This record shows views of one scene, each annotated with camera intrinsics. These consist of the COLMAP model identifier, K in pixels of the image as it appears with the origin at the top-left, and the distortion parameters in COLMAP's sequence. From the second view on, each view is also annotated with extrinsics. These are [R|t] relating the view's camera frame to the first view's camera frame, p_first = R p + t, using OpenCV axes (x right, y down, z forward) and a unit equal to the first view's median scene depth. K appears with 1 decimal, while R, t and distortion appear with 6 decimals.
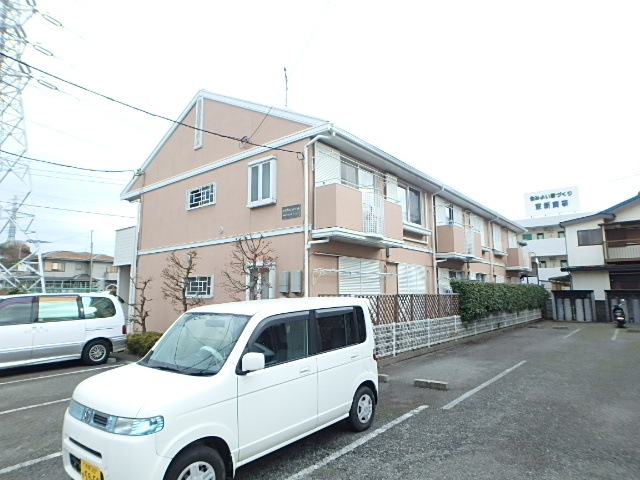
lens RADIAL K [[386.4, 0, 320.0], [0, 386.4, 240.0], [0, 0, 1]] dist [-0.023591, 0.000681]
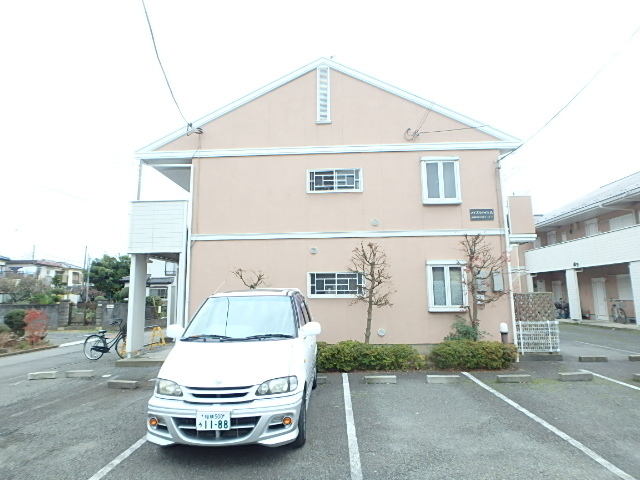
lens RADIAL K [[386.4, 0, 320.0], [0, 386.4, 240.0], [0, 0, 1]] dist [-0.023591, 0.000681]
pose [[0.815199, 0.089196, 0.572272, -0.871405], [-0.078253, 0.995973, -0.043764, 0.064646], [-0.573870, -0.009106, 0.818895, 0.332230]]
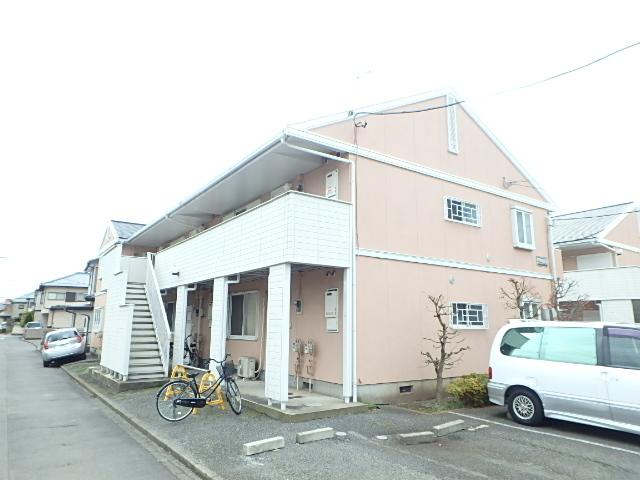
lens RADIAL K [[445.6, 0, 320.0], [0, 445.6, 240.0], [0, 0, 1]] dist [-0.002574, -0.001053]
pose [[0.288639, 0.192628, 0.937860, -1.425279], [-0.147904, 0.976764, -0.155099, 0.164695], [-0.945945, -0.093946, 0.310423, 1.053458]]
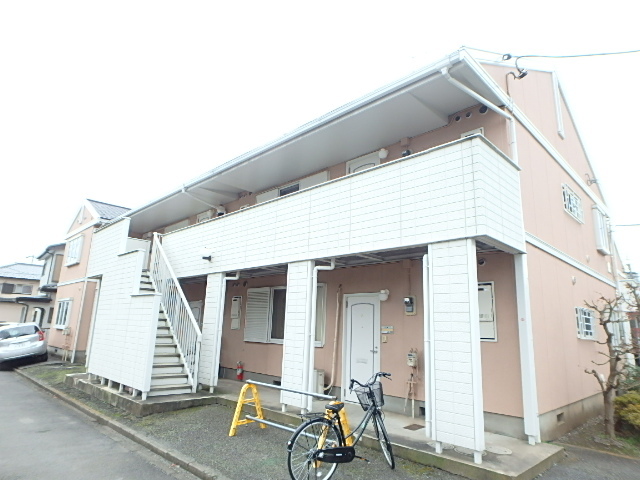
lens RADIAL K [[400.7, 0, 320.0], [0, 400.7, 240.0], [0, 0, 1]] dist [-0.014555, 0.001710]
pose [[0.114742, 0.233178, 0.965641, -1.181096], [-0.180840, 0.960722, -0.210501, 0.225256], [-0.976796, -0.150473, 0.152403, 1.445331]]
